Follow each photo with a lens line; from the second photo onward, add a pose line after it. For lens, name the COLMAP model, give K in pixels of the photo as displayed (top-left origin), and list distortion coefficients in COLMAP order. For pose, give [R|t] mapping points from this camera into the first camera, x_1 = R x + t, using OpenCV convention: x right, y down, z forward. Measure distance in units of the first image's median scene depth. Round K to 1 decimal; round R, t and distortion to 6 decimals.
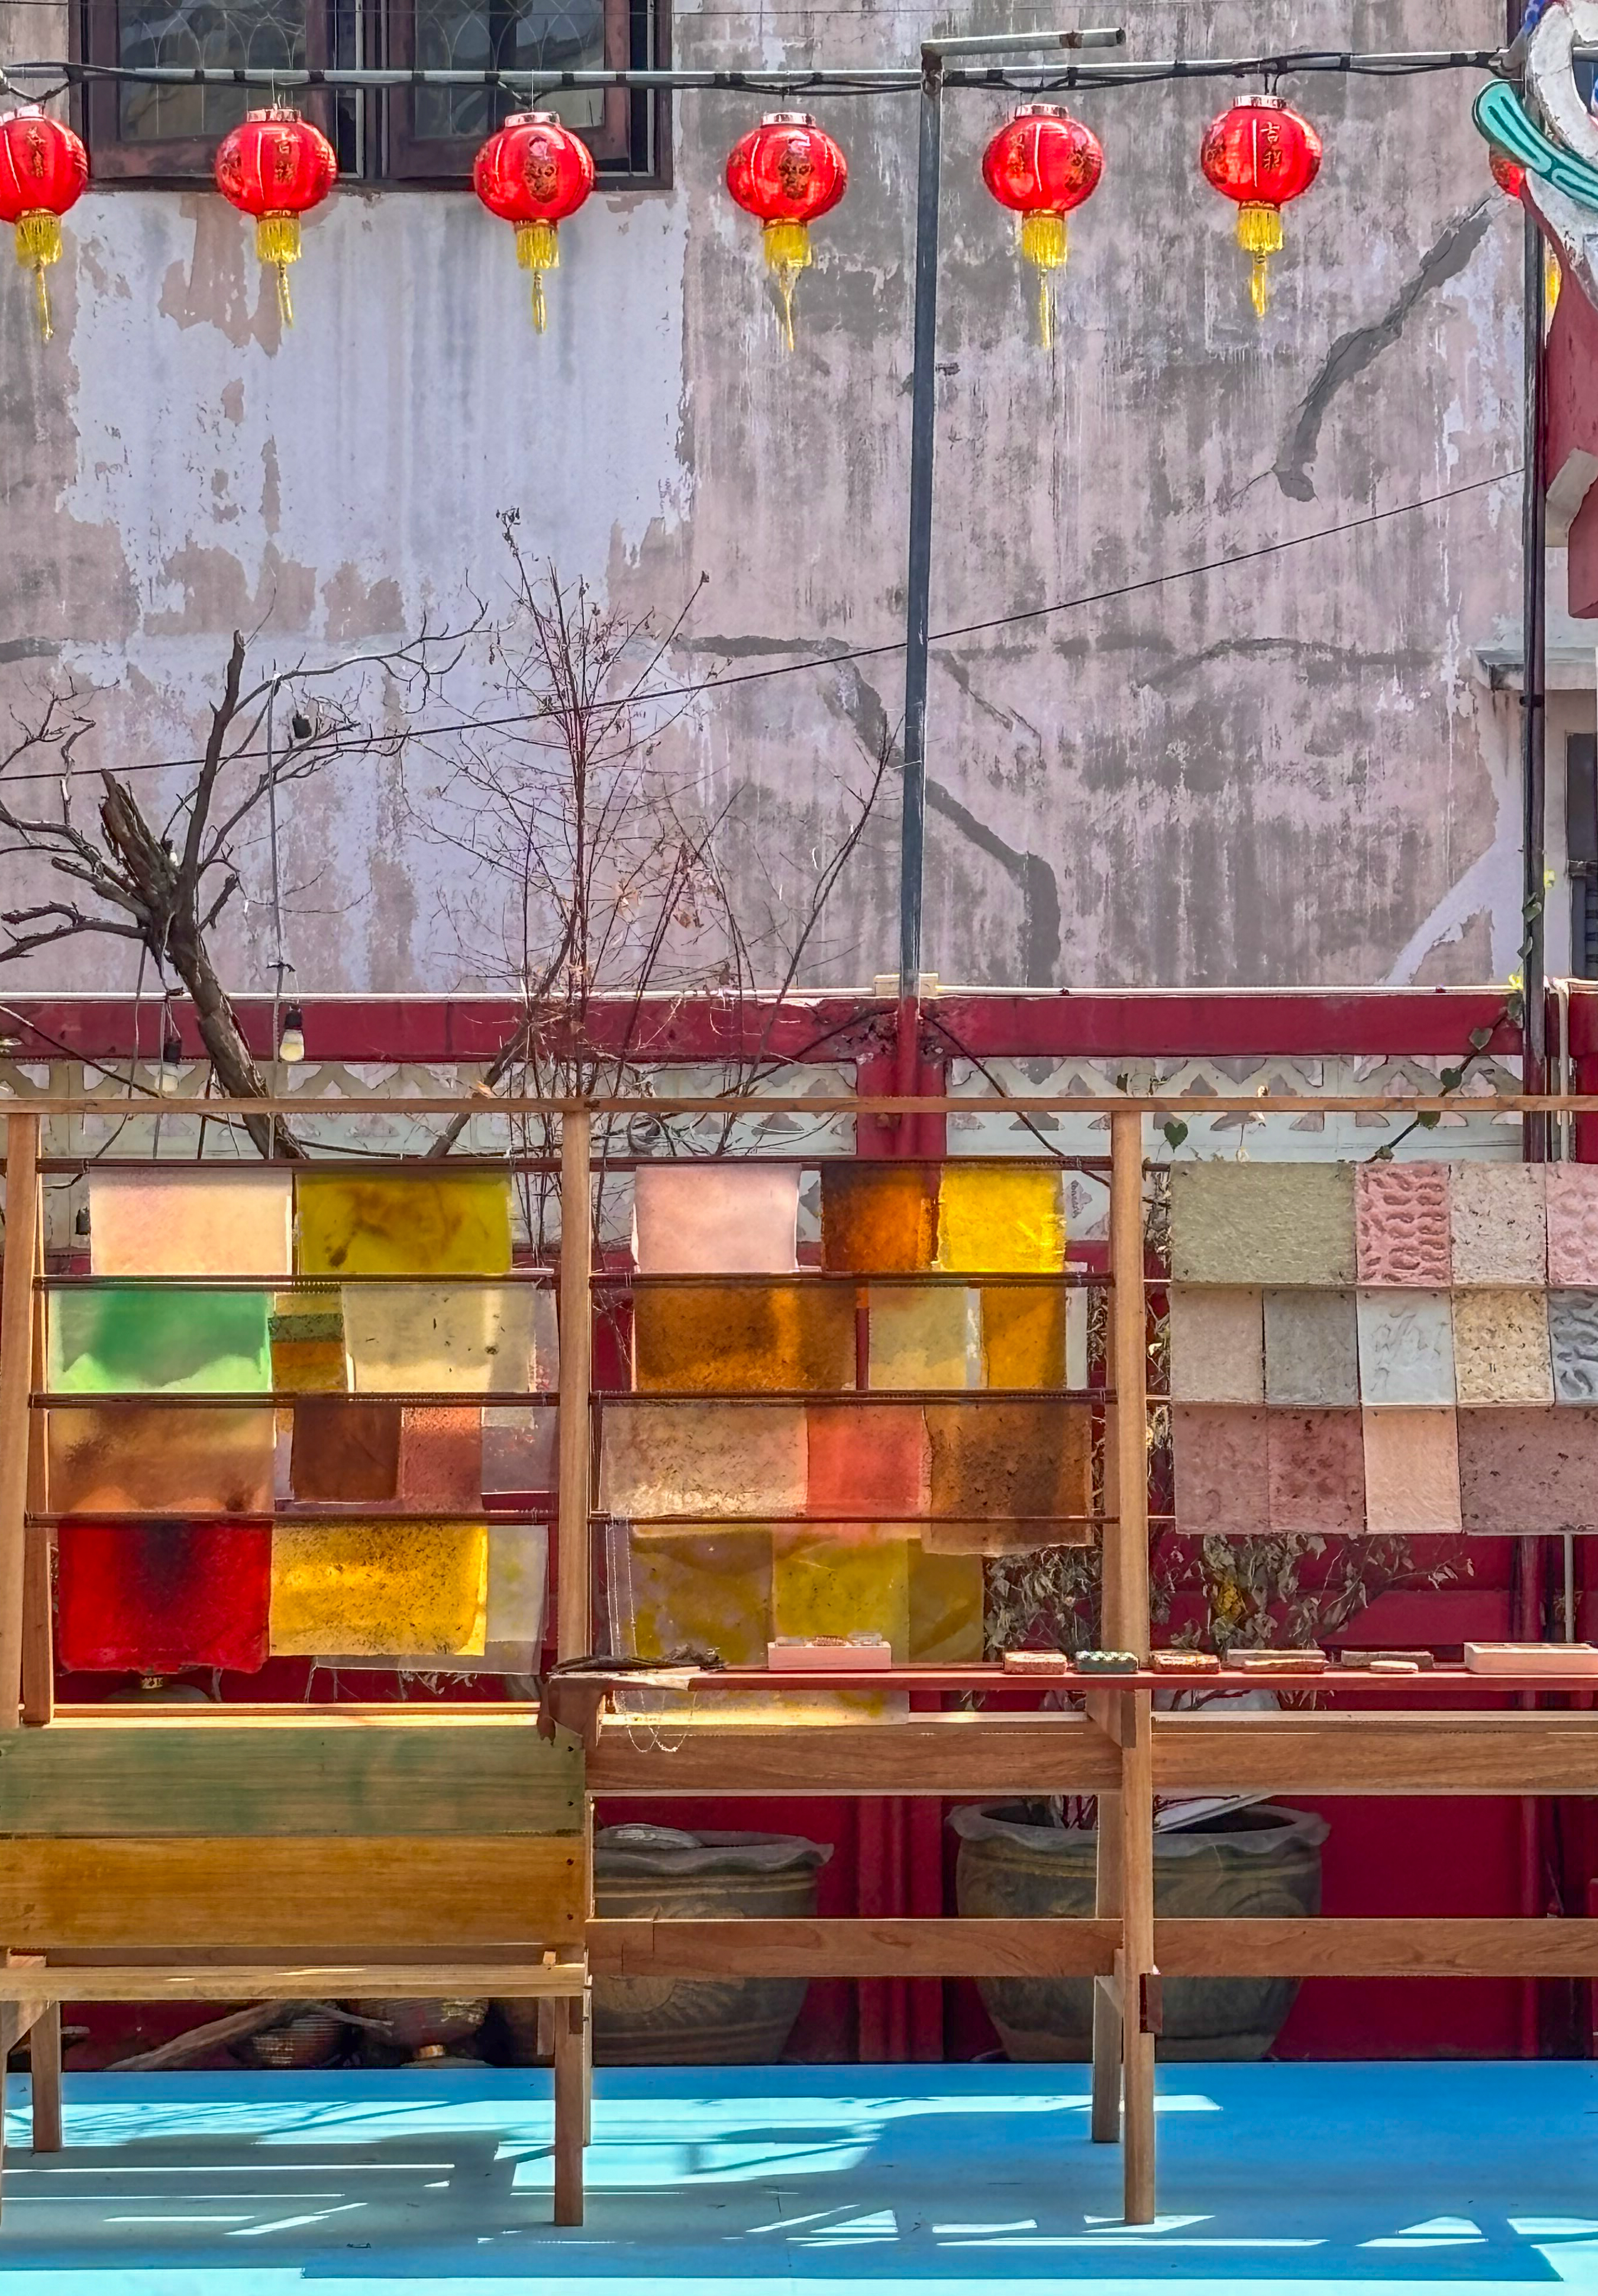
lens RADIAL K [[8422.2, 0, 793.6], [0, 8422.2, 1157.3], [0, 0, 1]] dist [0.230566, 0.000000]
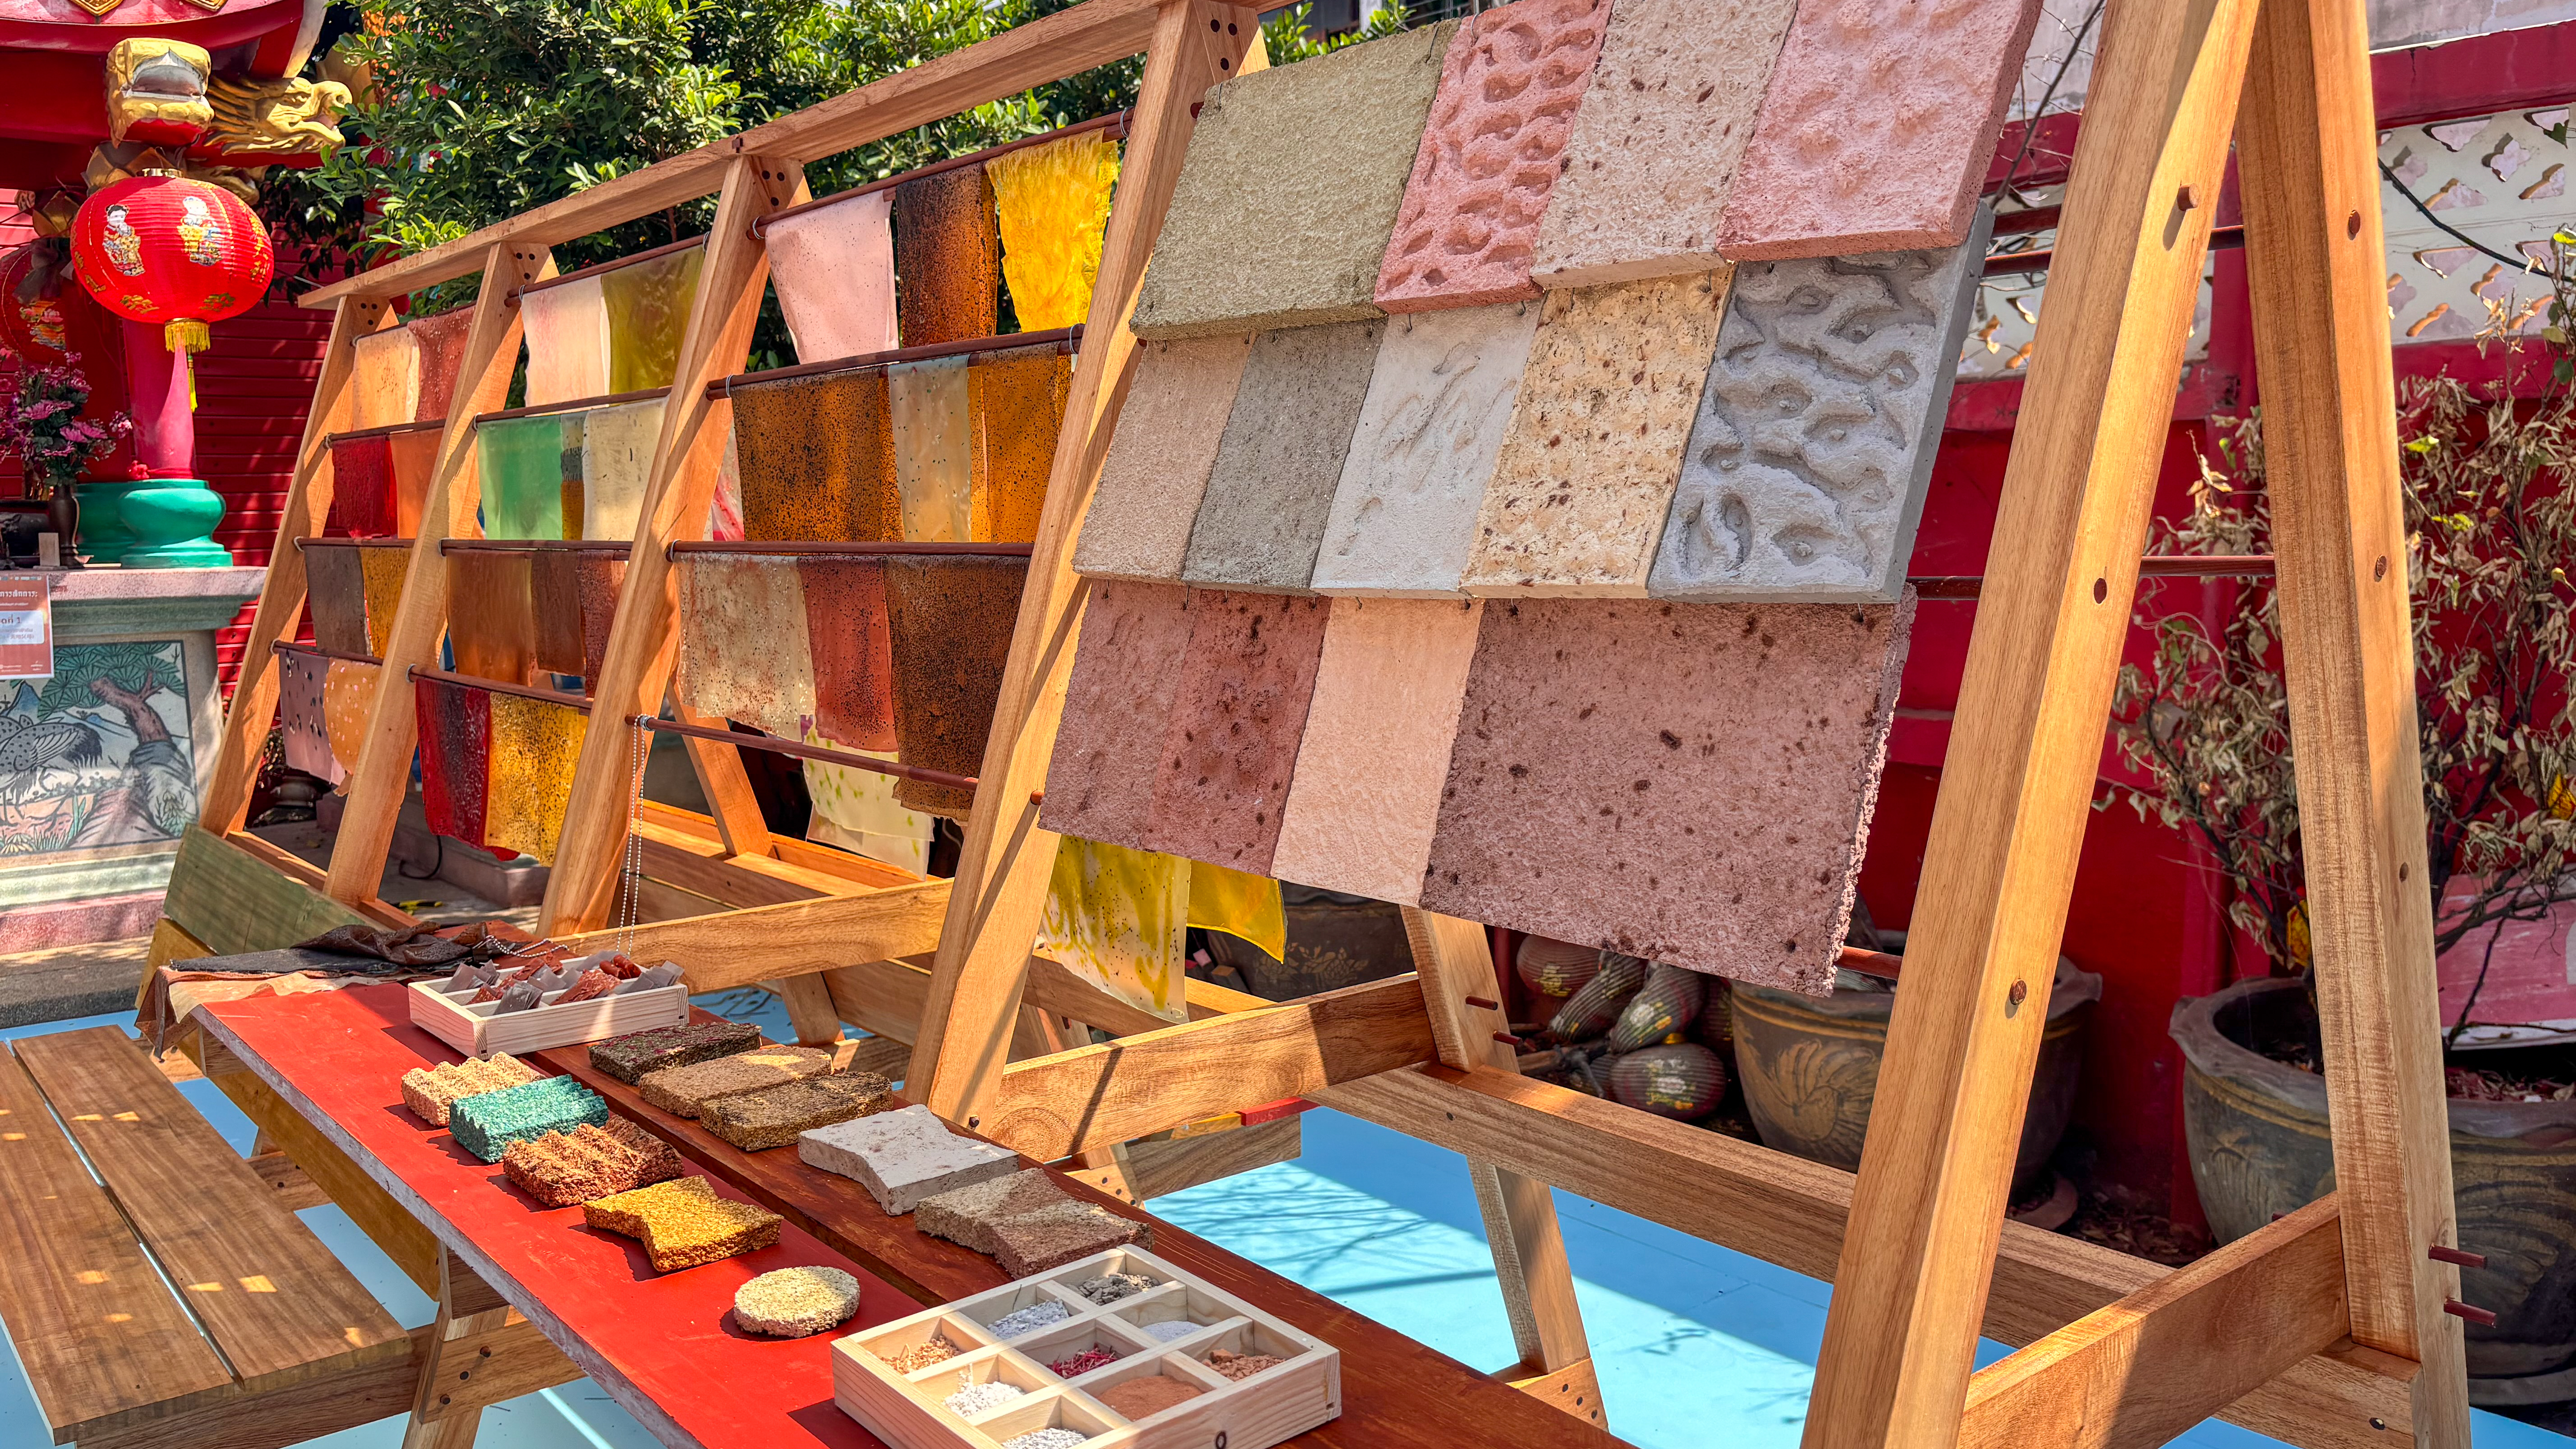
lens RADIAL K [[1989.5, 0, 1268.4], [0, 1989.5, 786.6], [0, 0, 1]] dist [0.041964, -0.032167]
pose [[0.605507, 0.103108, -0.789132, 0.146752], [0.032181, 0.987589, 0.153731, 0.023796], [0.795189, -0.118480, 0.594674, 0.932963]]
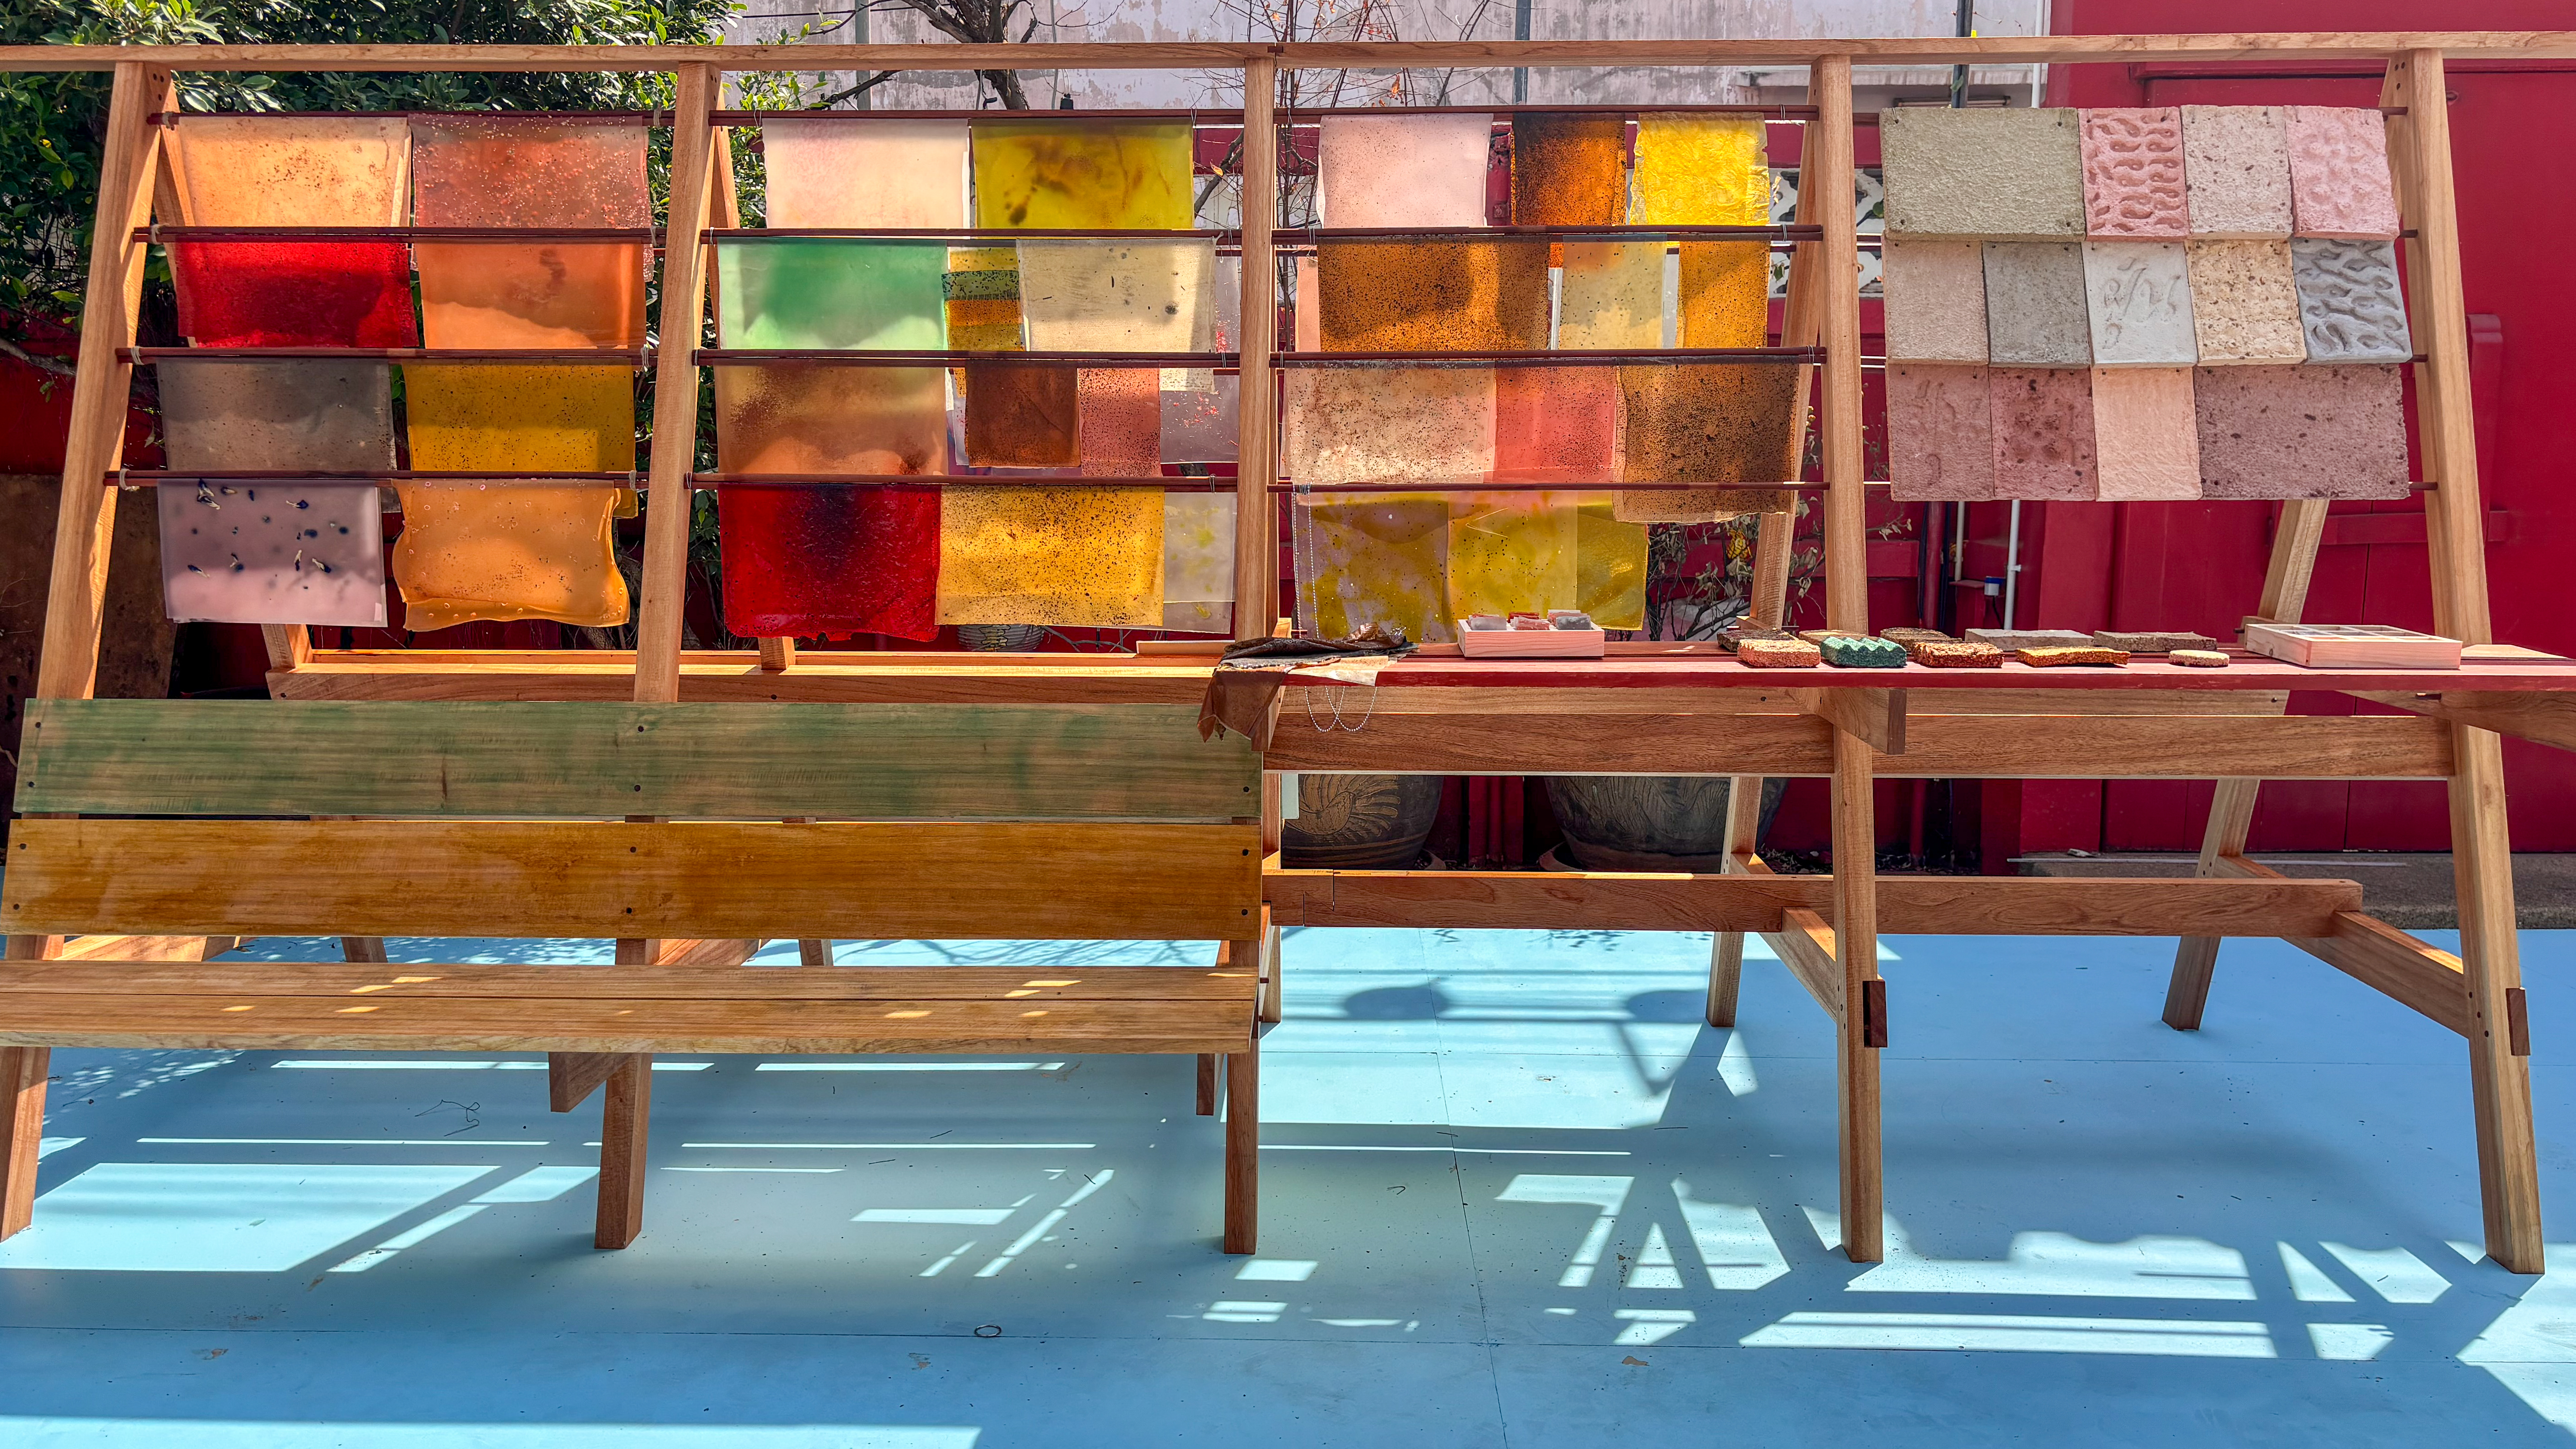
lens RADIAL K [[1989.5, 0, 1281.1], [0, 1989.5, 740.5], [0, 0, 1]] dist [0.041964, -0.032167]
pose [[0.998981, 0.009008, -0.044233, -0.012613], [-0.001640, 0.986482, 0.163864, 0.034351], [0.045111, -0.163624, 0.985491, 0.766653]]
